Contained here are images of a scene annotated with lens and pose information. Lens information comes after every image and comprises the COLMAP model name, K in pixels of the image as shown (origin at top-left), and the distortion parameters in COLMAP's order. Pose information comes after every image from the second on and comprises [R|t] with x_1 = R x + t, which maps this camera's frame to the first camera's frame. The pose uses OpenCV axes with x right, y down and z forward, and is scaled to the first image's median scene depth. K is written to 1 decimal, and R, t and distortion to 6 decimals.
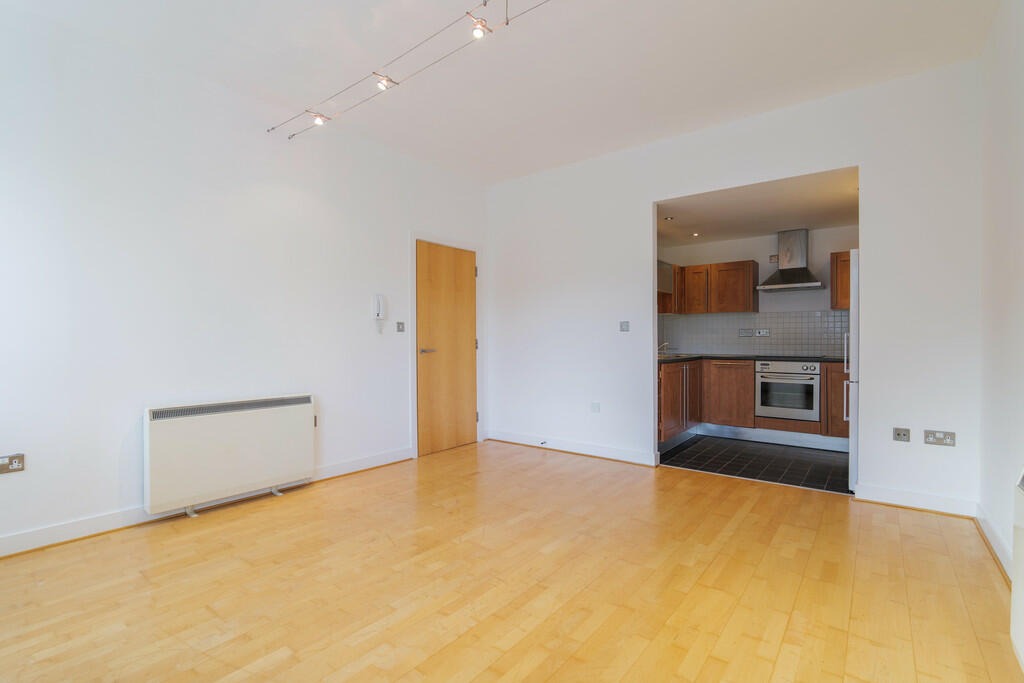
lens RADIAL K [[476.2, 0, 513.1], [0, 476.2, 342.9], [0, 0, 1]] dist [-0.017191, -0.000241]
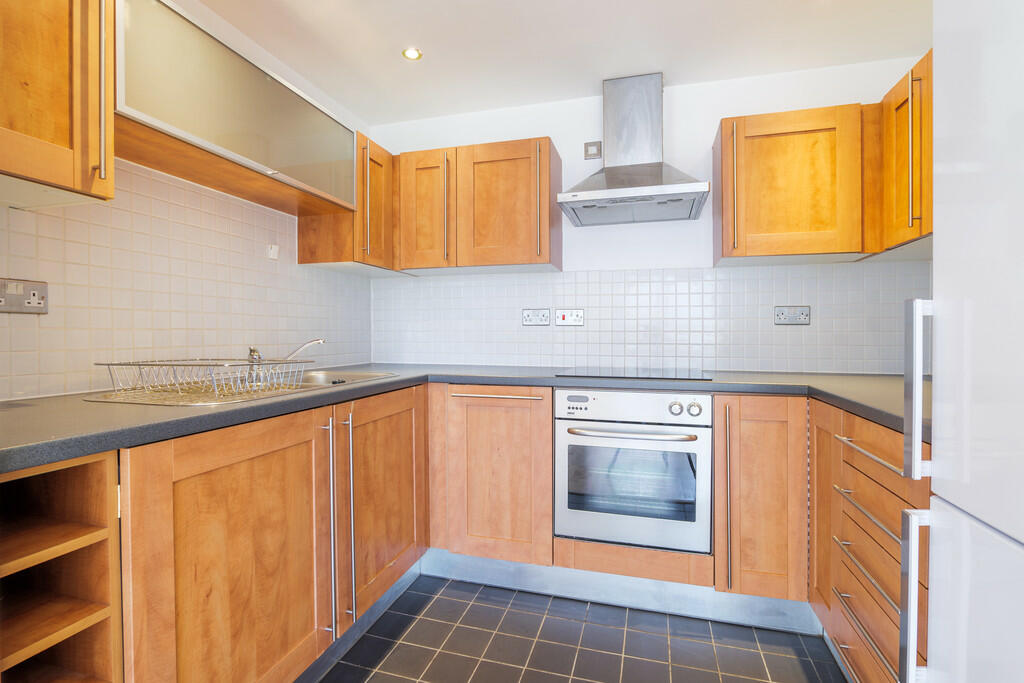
lens RADIAL K [[476.2, 0, 513.1], [0, 476.2, 342.9], [0, 0, 1]] dist [-0.017191, -0.000241]
pose [[0.925531, -0.000722, 0.378670, 0.345571], [-0.002326, 0.999968, 0.007591, -0.001275], [-0.378664, -0.007907, 0.925500, 0.679280]]
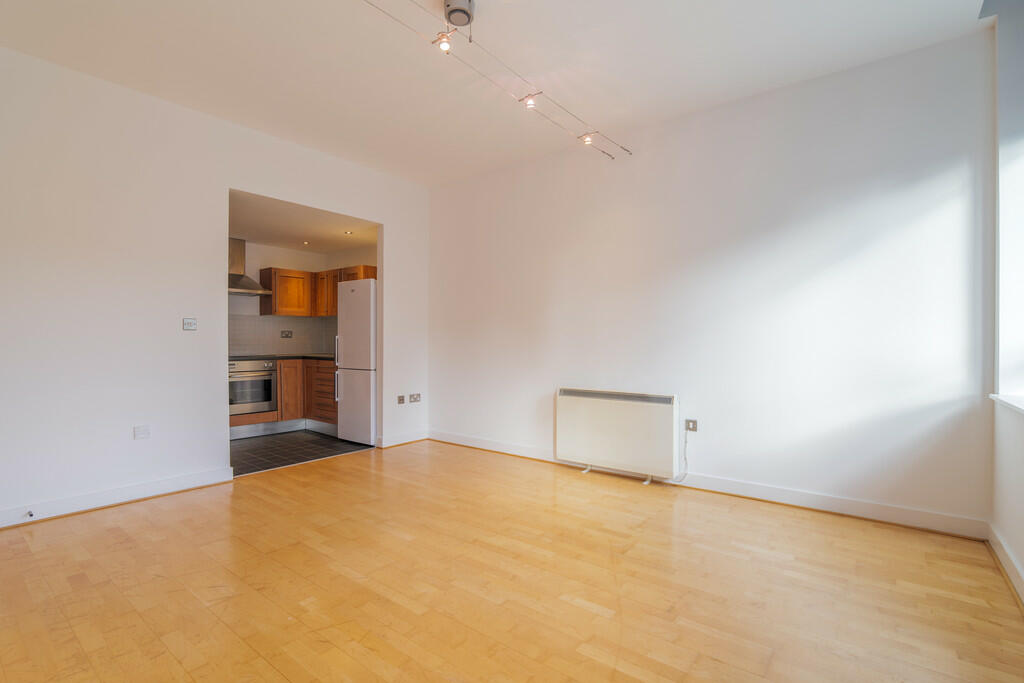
lens RADIAL K [[476.2, 0, 513.1], [0, 476.2, 342.9], [0, 0, 1]] dist [-0.017191, -0.000241]
pose [[-0.006236, -0.003372, 0.999975, -0.514025], [0.003794, 0.999987, 0.003395, -0.003072], [-0.999973, 0.003815, -0.006223, 0.394599]]
